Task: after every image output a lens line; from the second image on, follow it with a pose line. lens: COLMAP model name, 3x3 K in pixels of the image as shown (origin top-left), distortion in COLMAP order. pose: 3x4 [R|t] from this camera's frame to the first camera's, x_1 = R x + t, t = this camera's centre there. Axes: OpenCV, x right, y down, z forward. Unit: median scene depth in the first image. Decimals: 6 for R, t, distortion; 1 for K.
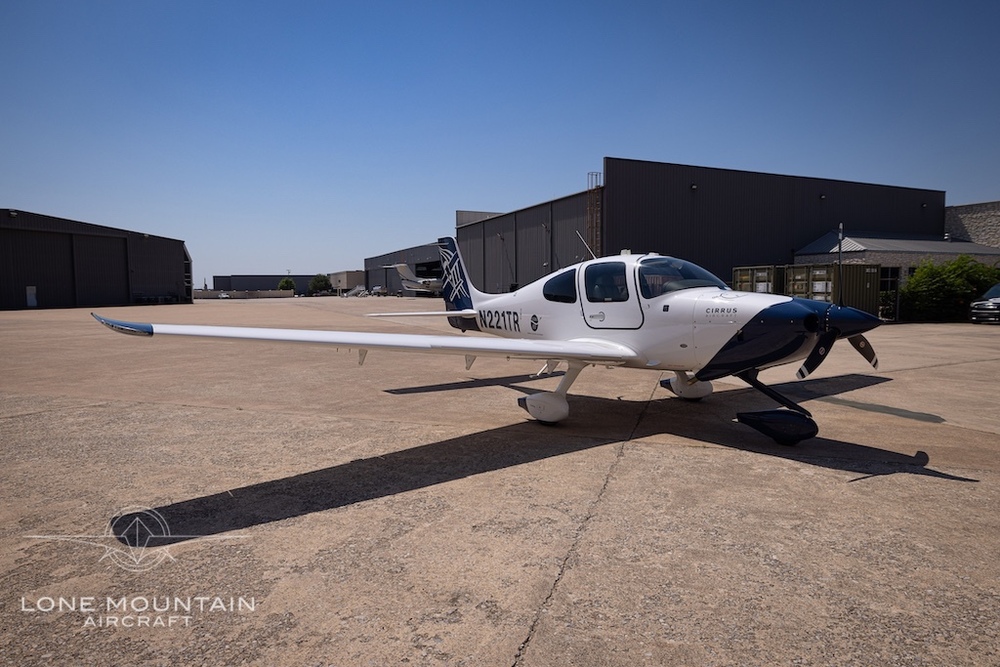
lens RADIAL K [[594.1, 0, 500.0], [0, 594.1, 333.5], [0, 0, 1]] dist [-0.001676, -0.000611]
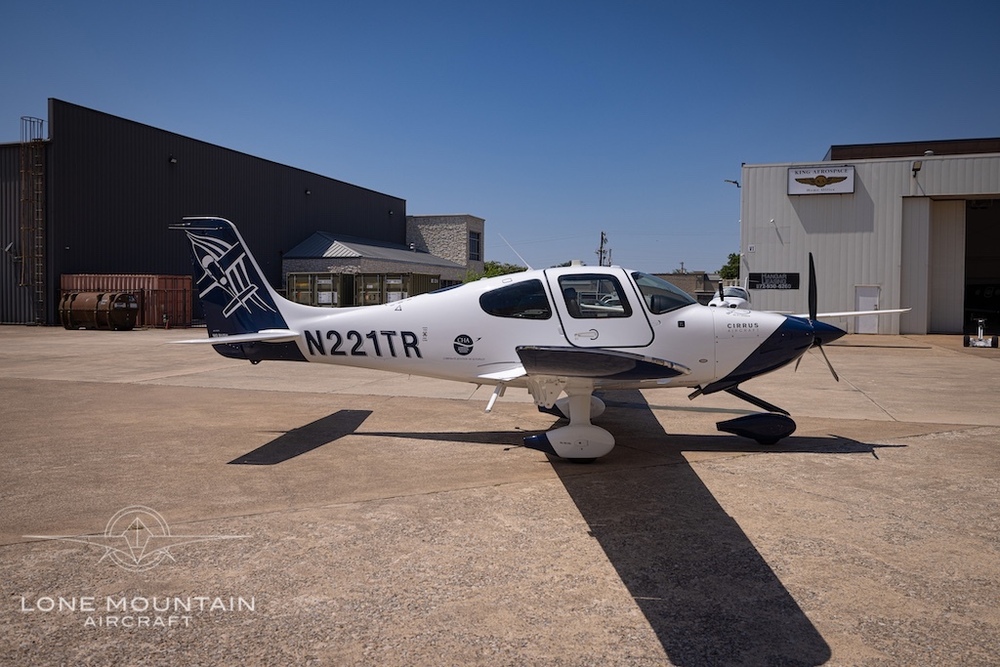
lens RADIAL K [[775.0, 0, 500.0], [0, 775.0, 333.5], [0, 0, 1]] dist [-0.004604, 0.001949]
pose [[0.669539, -0.023007, 0.742421, -0.523490], [0.043281, 0.999030, -0.008073, -0.017567], [-0.741515, 0.037538, 0.669885, 0.214966]]
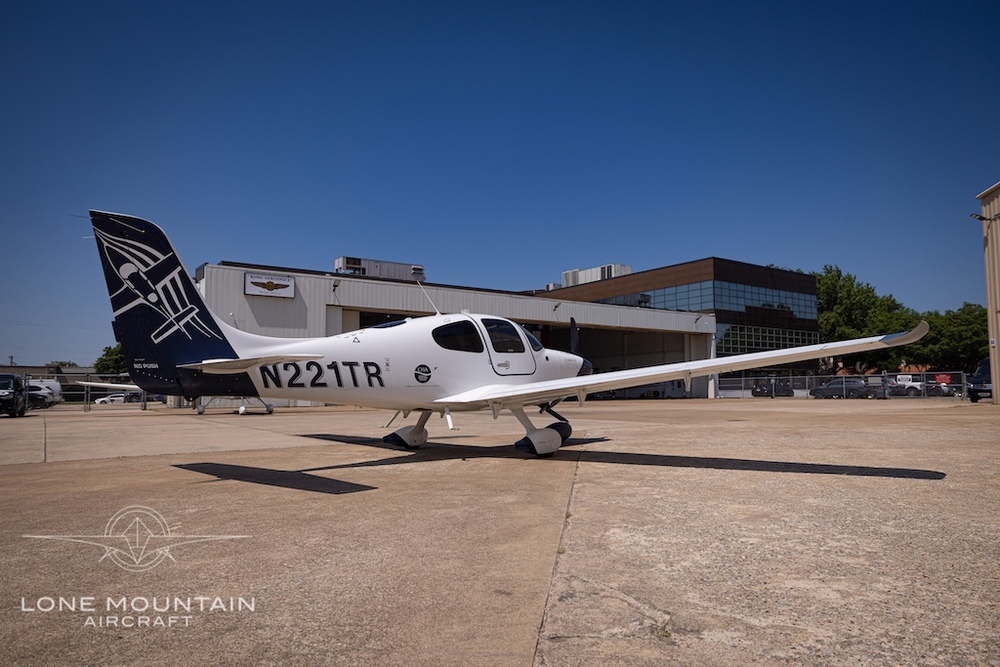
lens RADIAL K [[638.7, 0, 499.2], [0, 638.7, 365.7], [0, 0, 1]] dist [0.005923, 0.001618]
pose [[-0.188820, 0.049427, 0.980767, -0.702620], [0.084412, 0.995853, -0.033936, 0.009557], [-0.978377, 0.076381, -0.192209, 0.835012]]
